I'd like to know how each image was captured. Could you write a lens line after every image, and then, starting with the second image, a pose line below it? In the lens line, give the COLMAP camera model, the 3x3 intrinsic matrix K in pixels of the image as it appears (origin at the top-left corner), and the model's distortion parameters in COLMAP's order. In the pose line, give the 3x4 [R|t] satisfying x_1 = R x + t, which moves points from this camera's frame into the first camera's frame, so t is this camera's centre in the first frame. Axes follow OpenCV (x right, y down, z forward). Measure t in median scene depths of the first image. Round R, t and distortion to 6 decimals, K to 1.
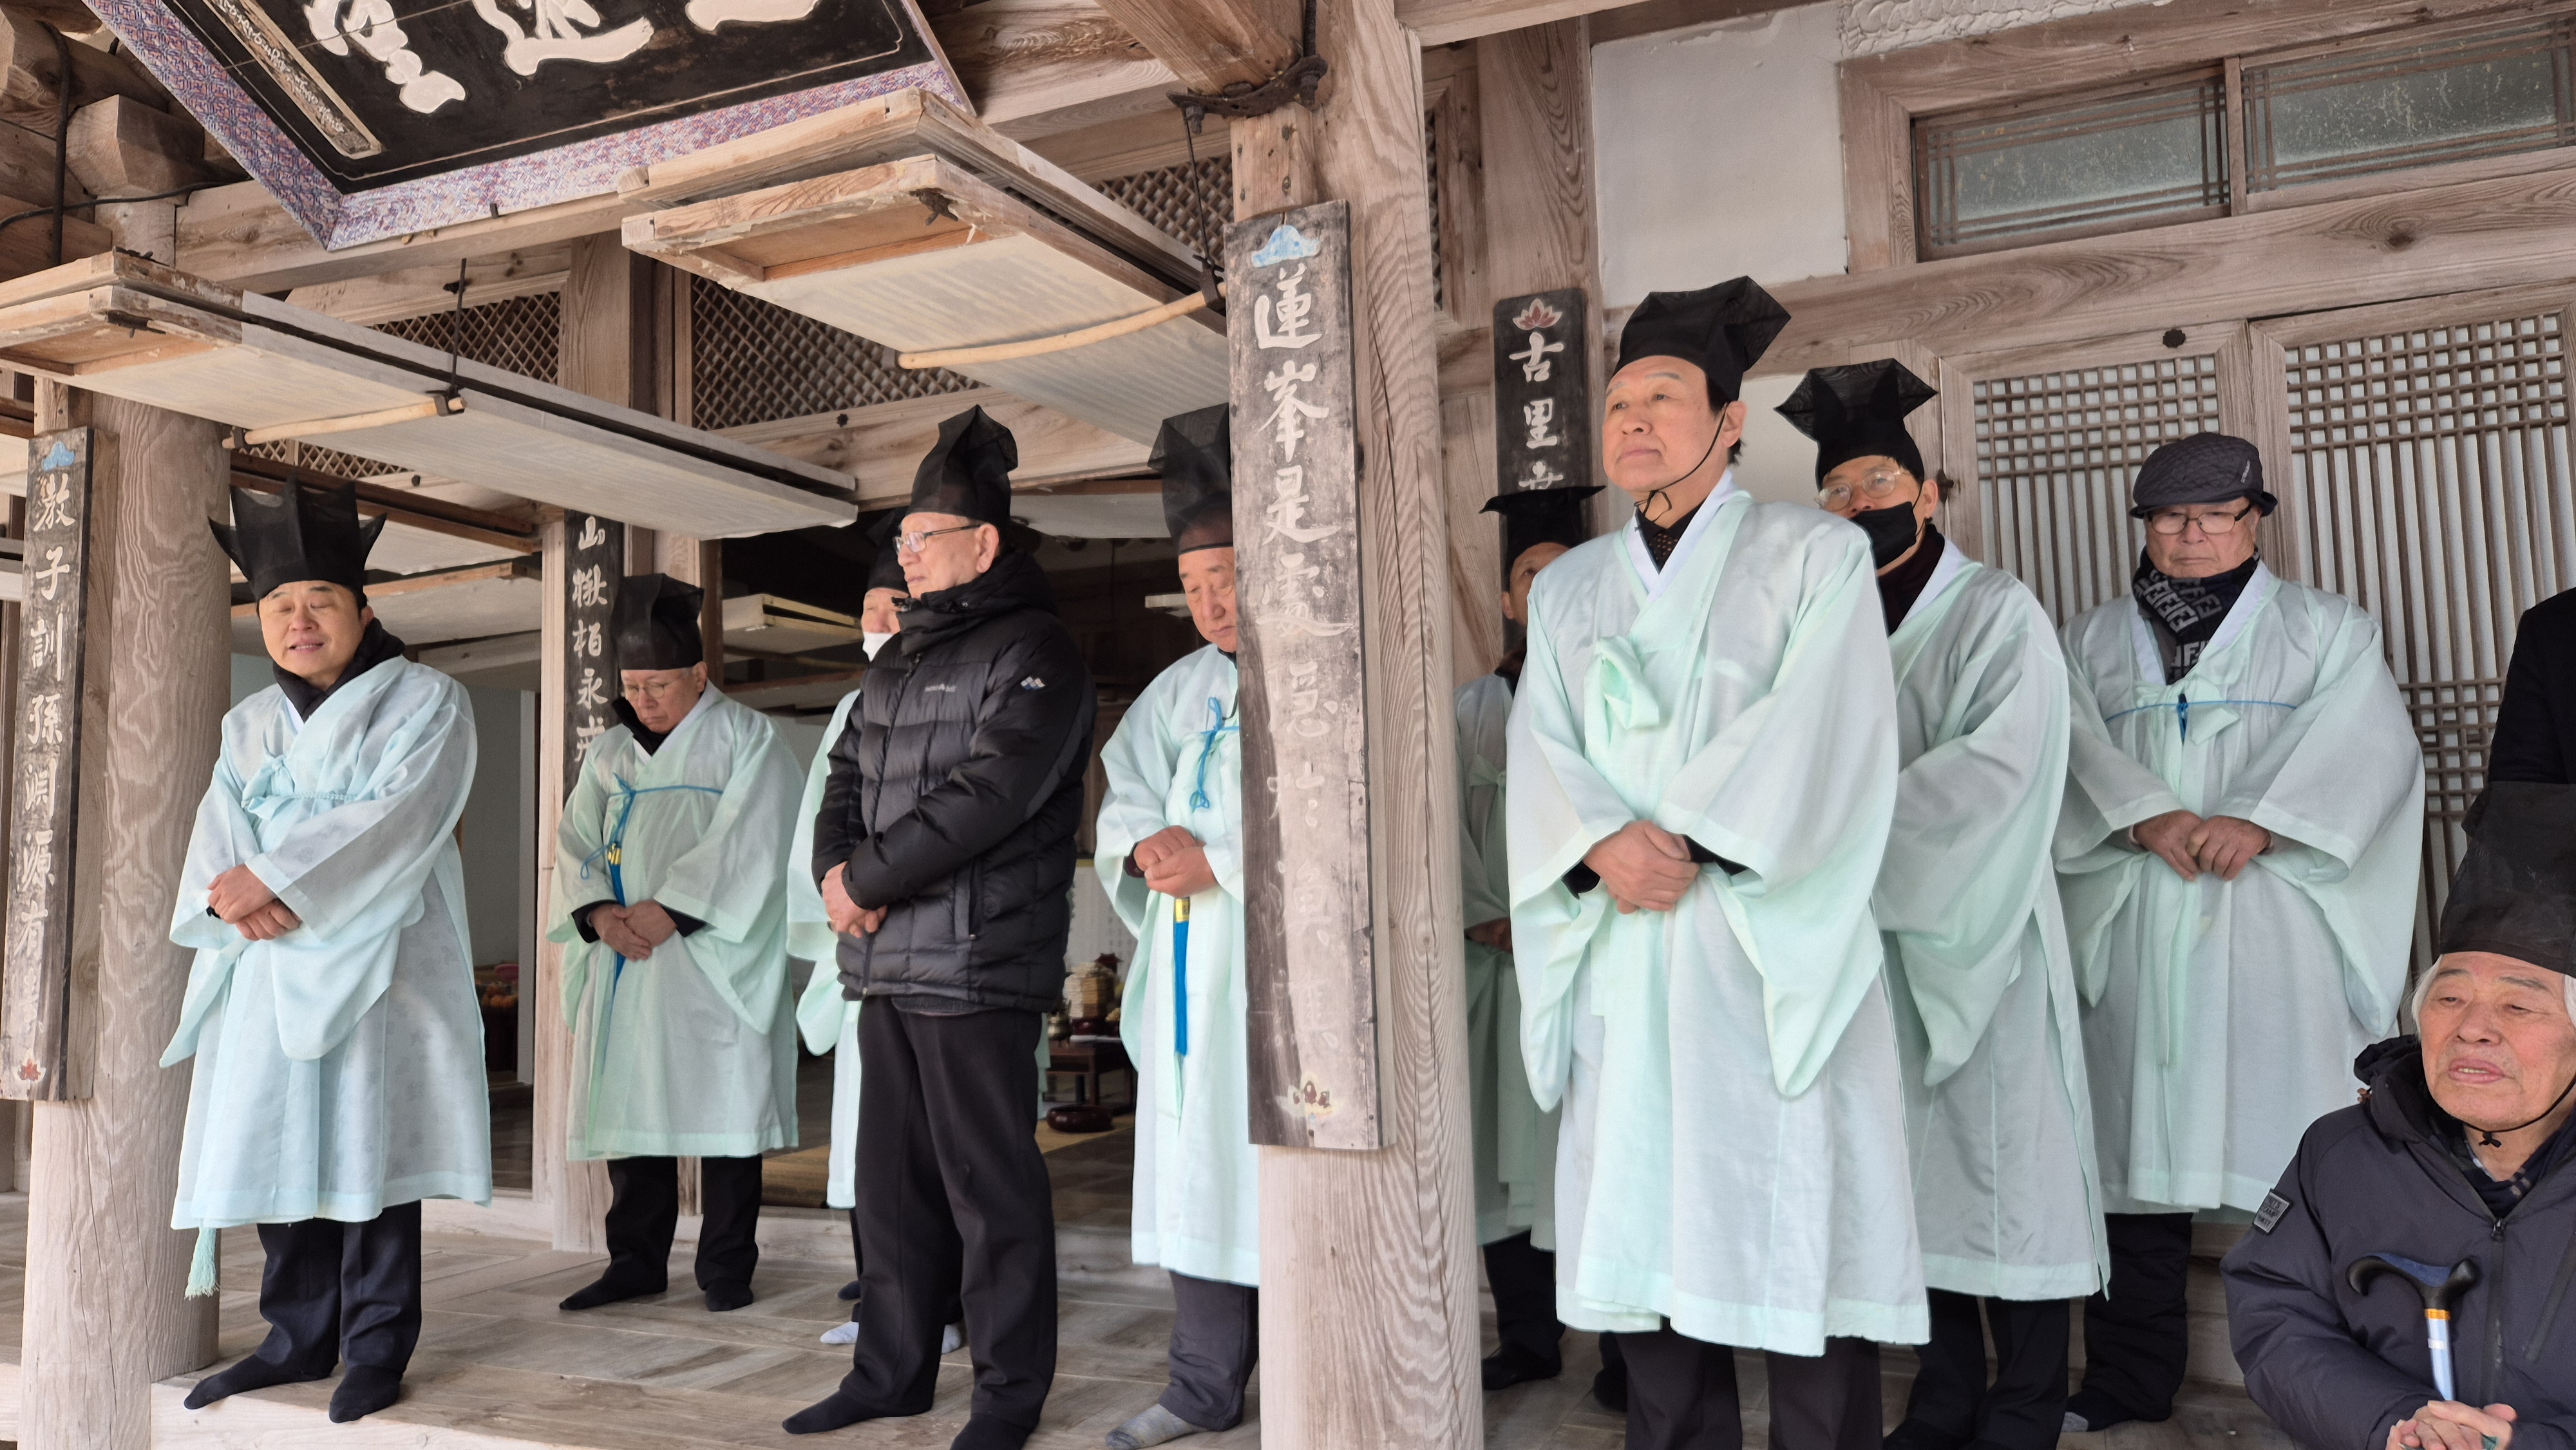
lens RADIAL K [[1717.9, 0, 1299.2], [0, 1717.9, 709.4], [0, 0, 1]] dist [0.086264, -0.070976]
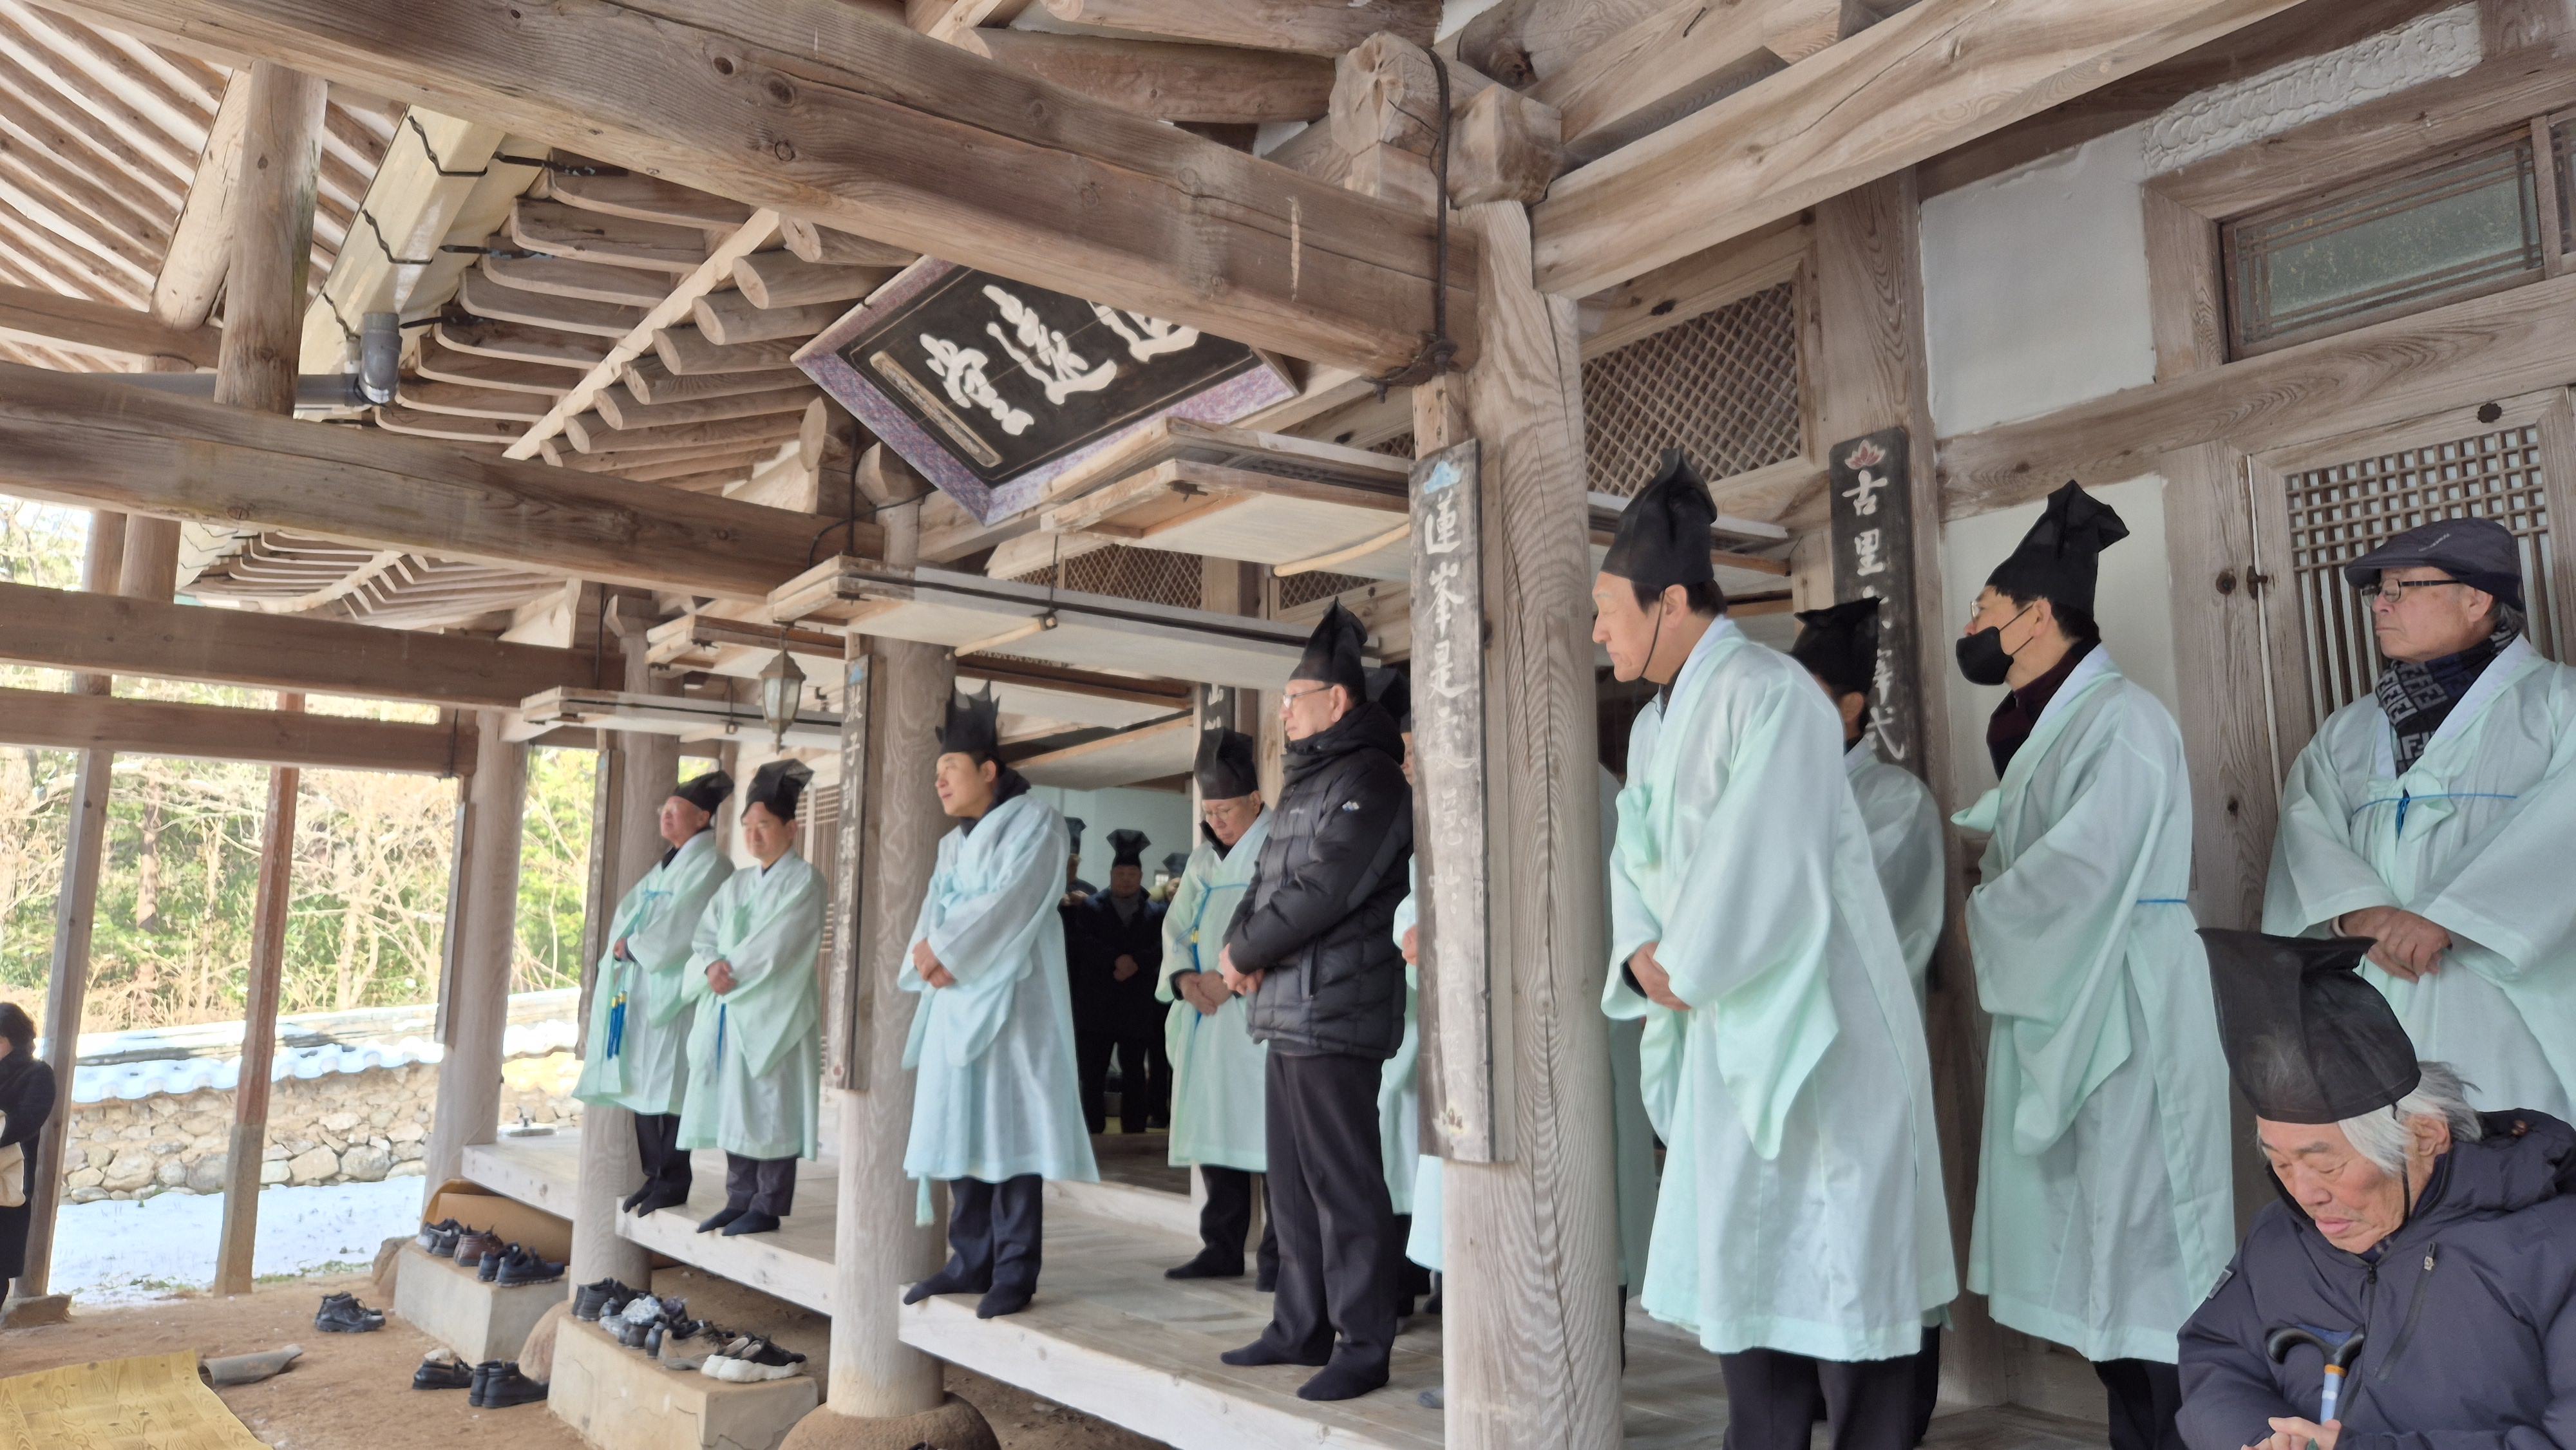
lens RADIAL K [[1717.9, 0, 1275.6], [0, 1717.9, 715.1], [0, 0, 1]] dist [0.086264, -0.070976]
pose [[0.871360, -0.051882, -0.487894, 0.394528], [0.025036, 0.997800, -0.061391, -0.004483], [0.490005, 0.041278, 0.870742, -0.162518]]
